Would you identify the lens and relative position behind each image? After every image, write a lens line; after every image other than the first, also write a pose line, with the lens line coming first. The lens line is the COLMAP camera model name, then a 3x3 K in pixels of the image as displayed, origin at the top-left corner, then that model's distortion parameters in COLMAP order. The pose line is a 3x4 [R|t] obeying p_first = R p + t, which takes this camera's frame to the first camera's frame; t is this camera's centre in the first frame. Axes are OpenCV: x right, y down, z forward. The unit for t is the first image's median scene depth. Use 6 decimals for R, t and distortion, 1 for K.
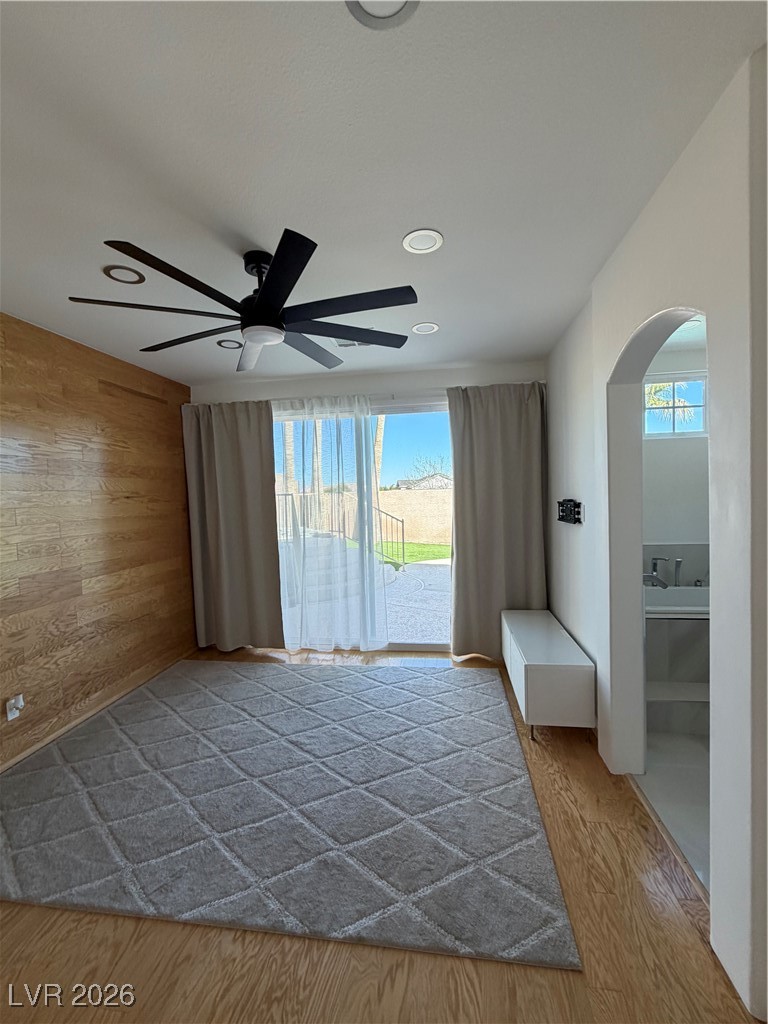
lens RADIAL K [[434.9, 0, 383.0], [0, 434.9, 512.1], [0, 0, 1]] dist [-0.000179, -0.000143]
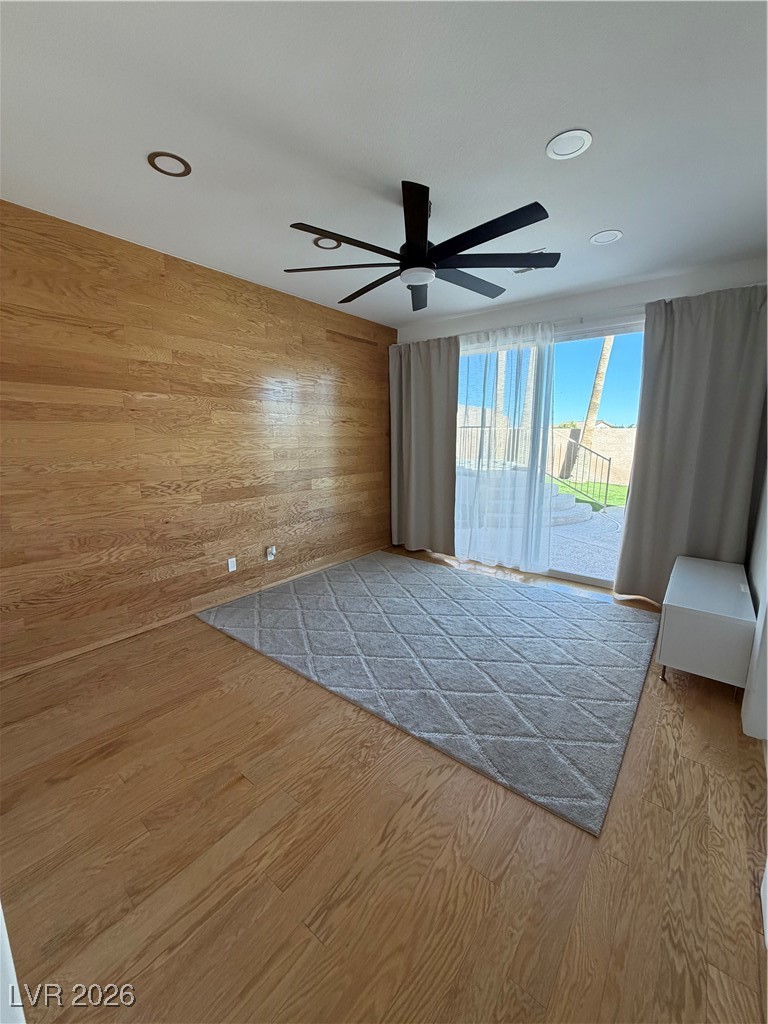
lens RADIAL K [[411.1, 0, 384.0], [0, 411.1, 512.0], [0, 0, 1]] dist [-0.000181, -0.000105]
pose [[0.862768, 0.123737, -0.490226, 0.200536], [-0.049708, 0.985652, 0.161303, 0.035256], [0.503151, -0.114799, 0.856539, -0.053240]]
